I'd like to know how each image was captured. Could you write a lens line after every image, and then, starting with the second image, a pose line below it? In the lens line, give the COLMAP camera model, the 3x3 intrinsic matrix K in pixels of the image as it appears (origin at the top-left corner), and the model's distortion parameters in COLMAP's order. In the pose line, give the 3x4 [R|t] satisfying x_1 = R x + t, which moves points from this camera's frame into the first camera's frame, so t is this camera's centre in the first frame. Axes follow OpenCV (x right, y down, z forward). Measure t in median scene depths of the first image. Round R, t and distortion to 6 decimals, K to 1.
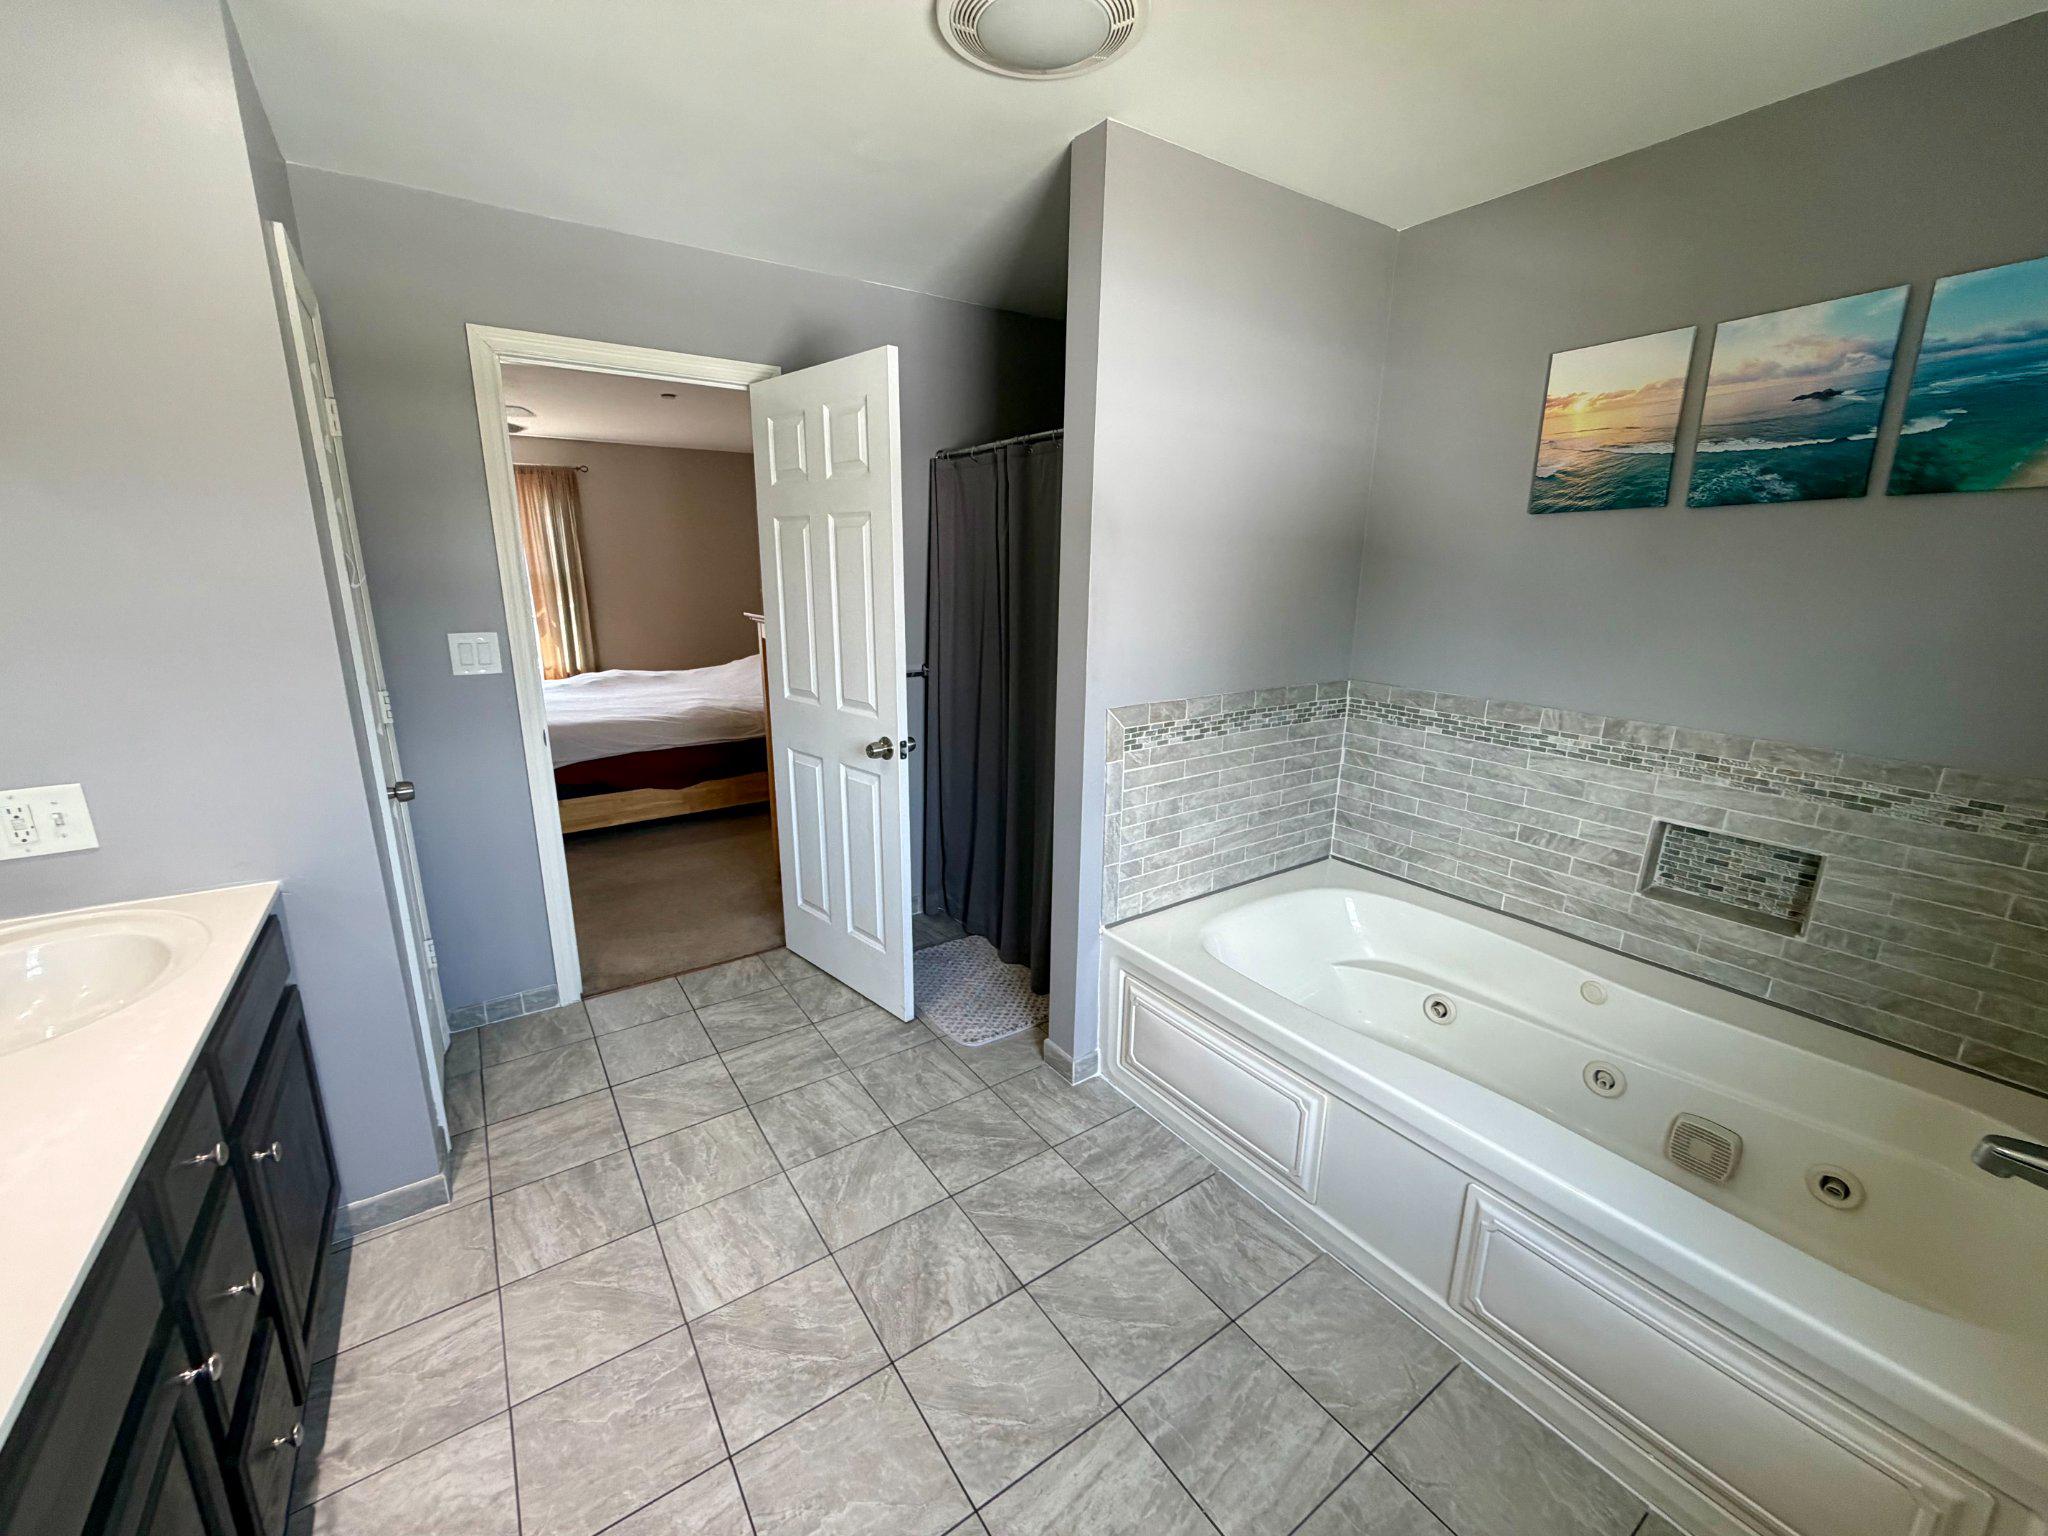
lens RADIAL K [[813.7, 0, 1004.2], [0, 813.7, 766.3], [0, 0, 1]] dist [-0.003124, -0.000007]
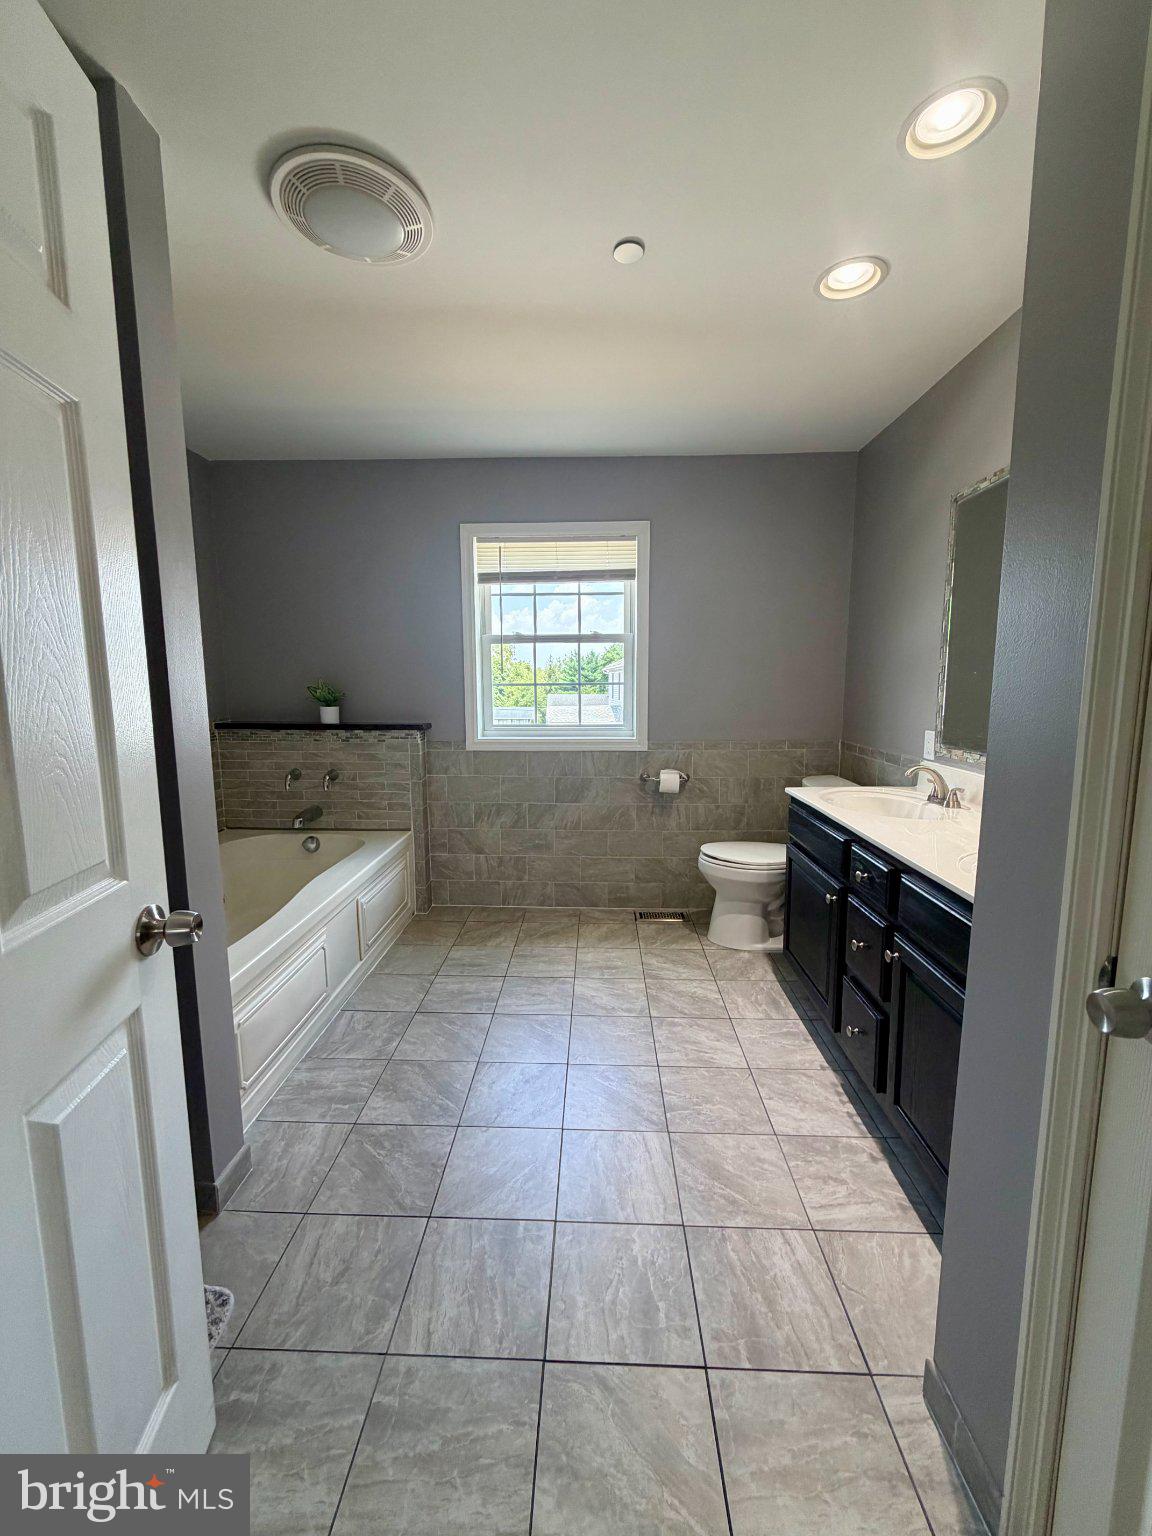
lens RADIAL K [[610.2, 0, 570.2], [0, 610.2, 759.0], [0, 0, 1]] dist [-0.003124, -0.000007]
pose [[-0.804829, -0.081666, 0.587861, -0.785430], [0.137768, 0.937727, 0.318885, -0.288073], [-0.577295, 0.337636, -0.743459, 1.585526]]
